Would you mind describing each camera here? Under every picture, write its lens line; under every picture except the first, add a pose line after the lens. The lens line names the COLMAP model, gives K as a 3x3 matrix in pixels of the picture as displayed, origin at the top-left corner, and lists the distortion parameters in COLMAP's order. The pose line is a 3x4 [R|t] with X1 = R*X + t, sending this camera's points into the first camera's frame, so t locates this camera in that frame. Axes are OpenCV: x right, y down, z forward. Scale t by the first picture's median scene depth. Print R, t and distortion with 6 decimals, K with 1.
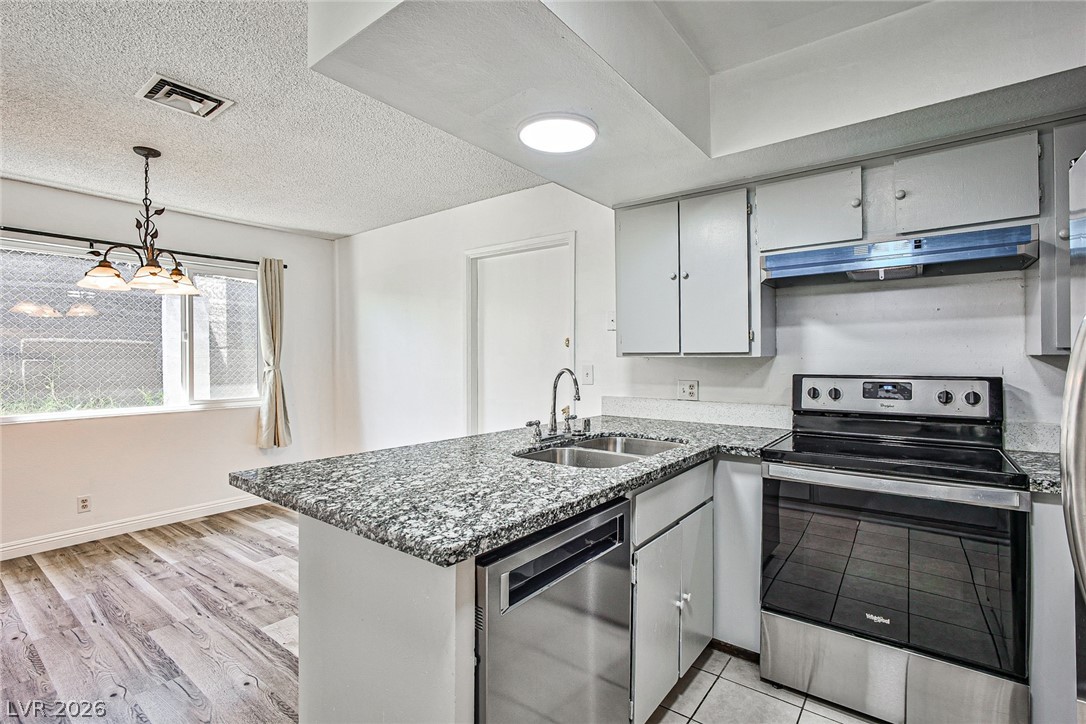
lens RADIAL K [[498.1, 0, 538.2], [0, 498.1, 361.3], [0, 0, 1]] dist [-0.033229, 0.011994]
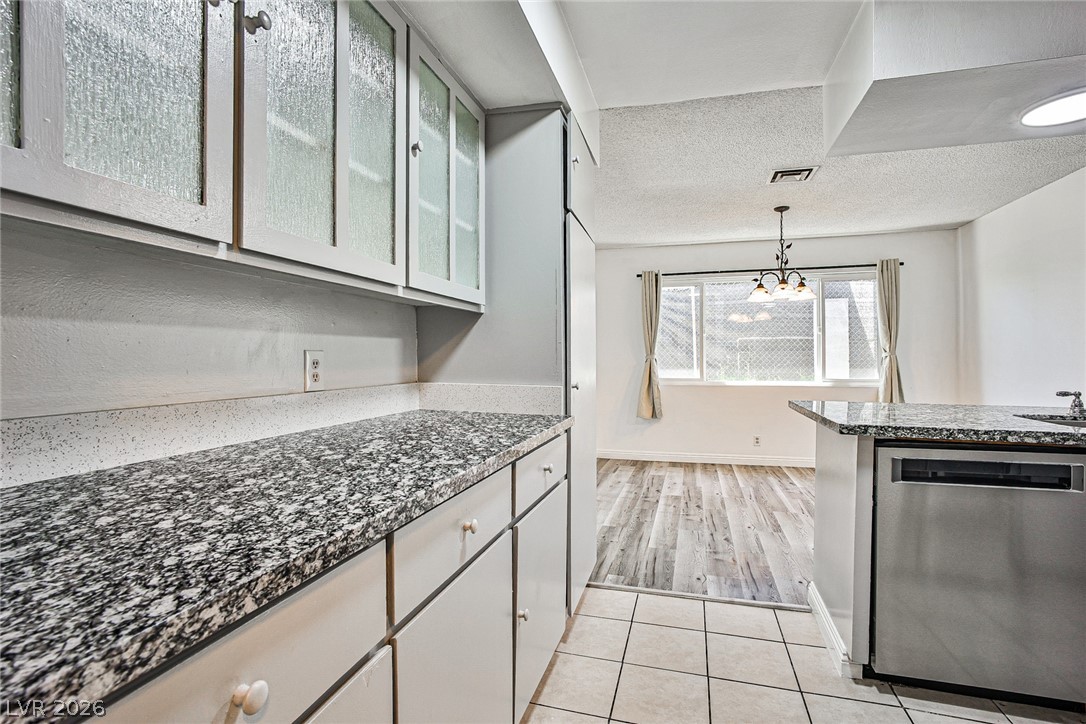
lens RADIAL K [[498.1, 0, 564.8], [0, 498.1, 361.8], [0, 0, 1]] dist [-0.033229, 0.011994]
pose [[0.386029, 0.006264, -0.922465, 0.456479], [-0.001447, 0.999980, 0.006185, 0.051667], [0.922486, -0.001053, 0.386030, -0.278953]]
